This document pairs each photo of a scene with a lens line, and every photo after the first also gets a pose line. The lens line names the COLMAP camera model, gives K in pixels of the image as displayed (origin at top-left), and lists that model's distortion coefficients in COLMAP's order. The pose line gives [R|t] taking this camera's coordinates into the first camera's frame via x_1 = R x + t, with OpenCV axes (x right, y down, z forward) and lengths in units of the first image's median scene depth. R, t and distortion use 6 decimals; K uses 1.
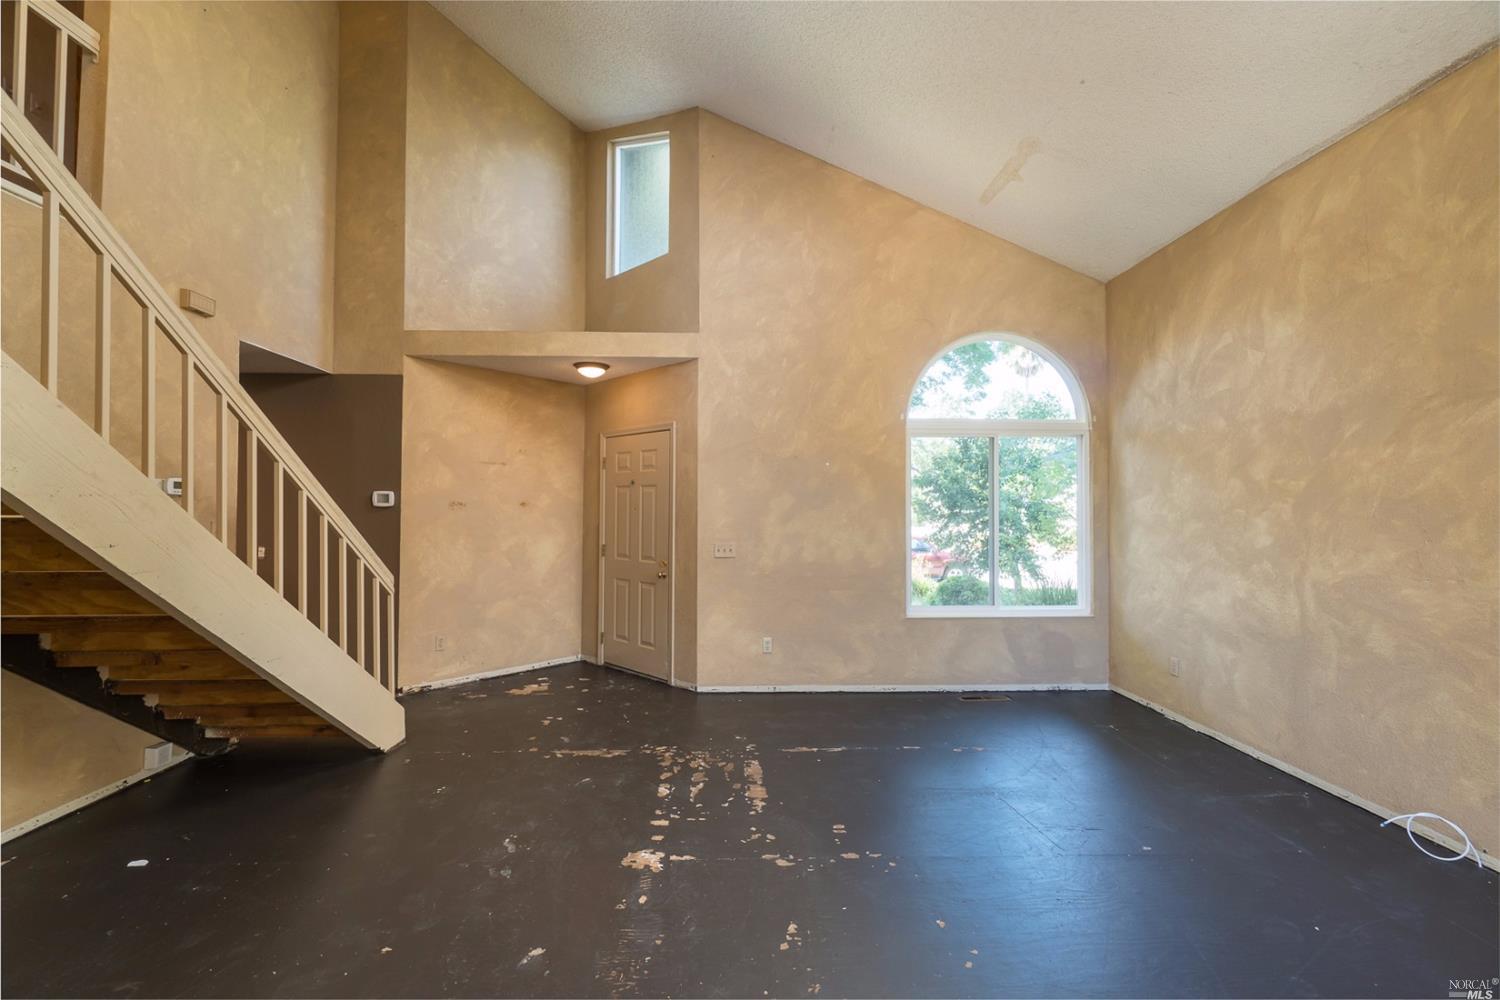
lens RADIAL K [[654.9, 0, 755.9], [0, 654.9, 497.1], [0, 0, 1]] dist [-0.003456, 0.001433]
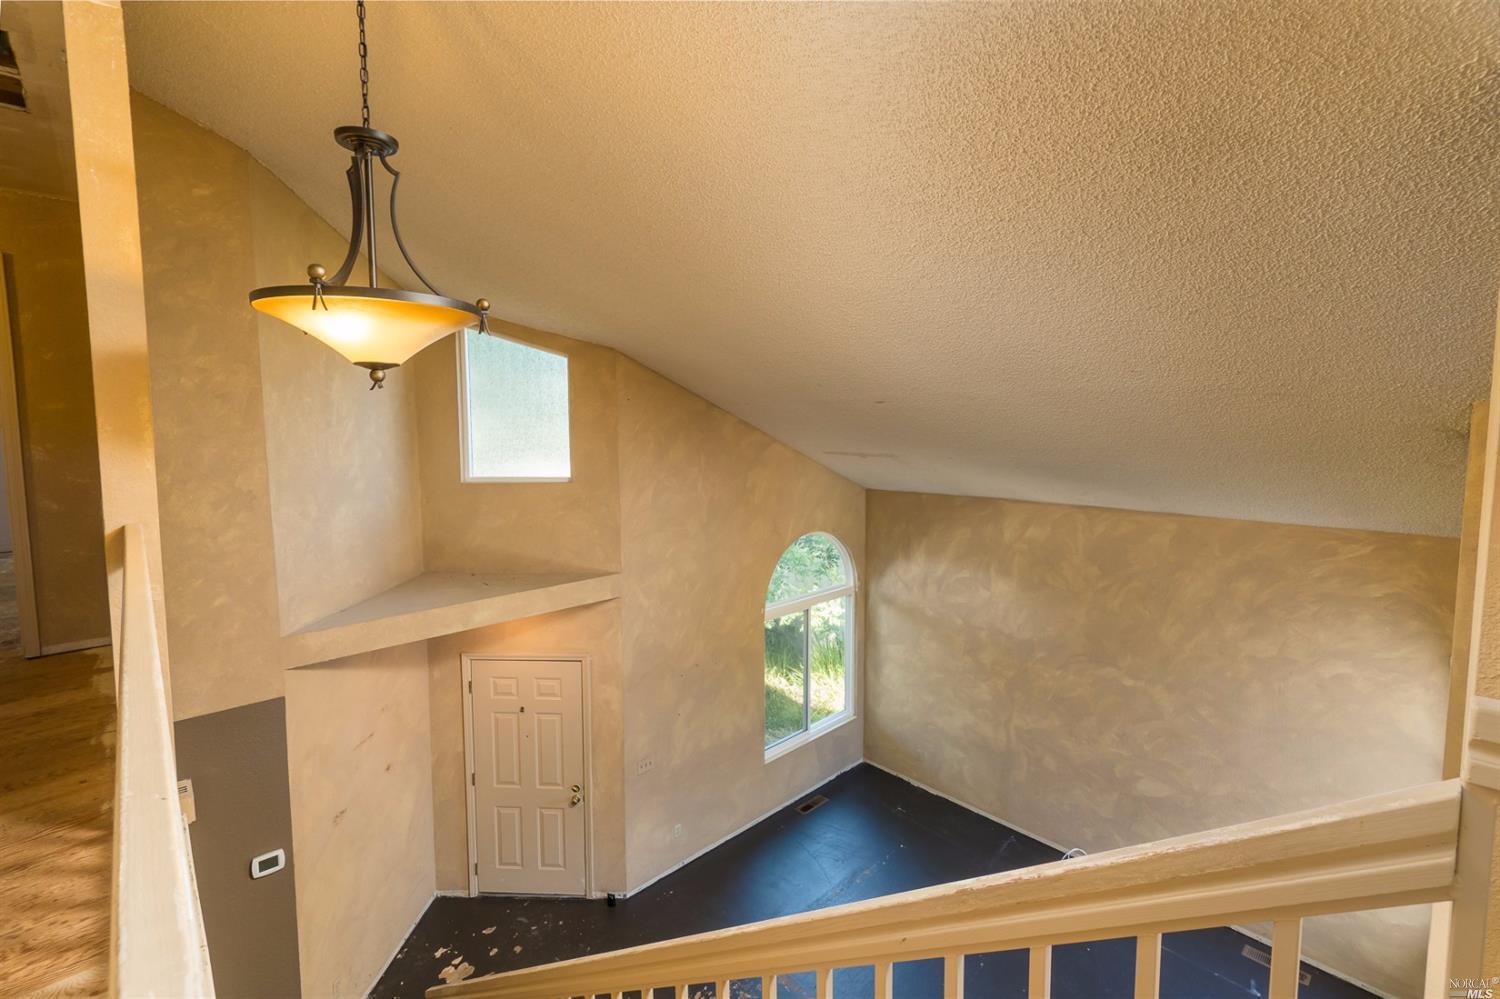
lens RADIAL K [[654.9, 0, 769.3], [0, 654.9, 479.8], [0, 0, 1]] dist [-0.003456, 0.001433]
pose [[0.747604, -0.054760, 0.661884, -0.653094], [-0.010000, 0.995554, 0.093661, -0.551021], [-0.664070, -0.076640, 0.743732, 0.092163]]
